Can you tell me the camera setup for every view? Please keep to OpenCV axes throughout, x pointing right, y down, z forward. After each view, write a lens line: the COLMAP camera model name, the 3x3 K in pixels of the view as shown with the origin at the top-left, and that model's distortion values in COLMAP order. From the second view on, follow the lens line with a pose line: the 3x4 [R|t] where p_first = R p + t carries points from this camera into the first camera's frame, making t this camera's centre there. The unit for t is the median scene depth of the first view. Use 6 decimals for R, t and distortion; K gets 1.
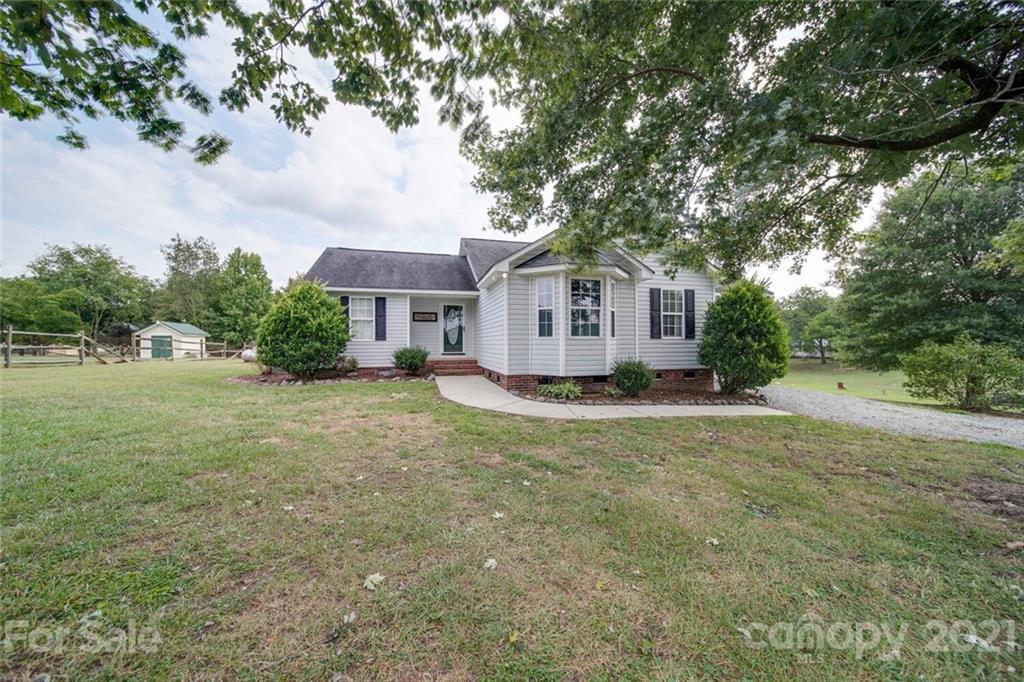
lens RADIAL K [[358.7, 0, 517.6], [0, 358.7, 340.8], [0, 0, 1]] dist [-0.001959, -0.000902]
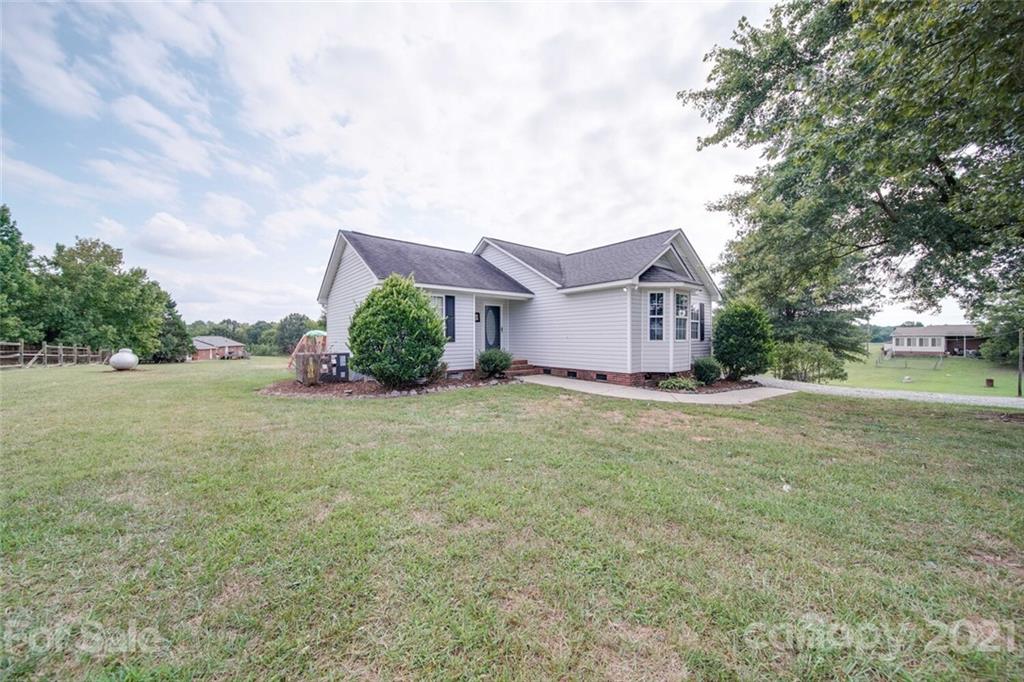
lens RADIAL K [[358.7, 0, 516.2], [0, 358.7, 339.8], [0, 0, 1]] dist [-0.001959, -0.000902]
pose [[0.905661, -0.002050, 0.423998, -0.708090], [-0.002966, 0.999933, 0.011171, -0.020477], [-0.423993, -0.011375, 0.905594, 0.089935]]
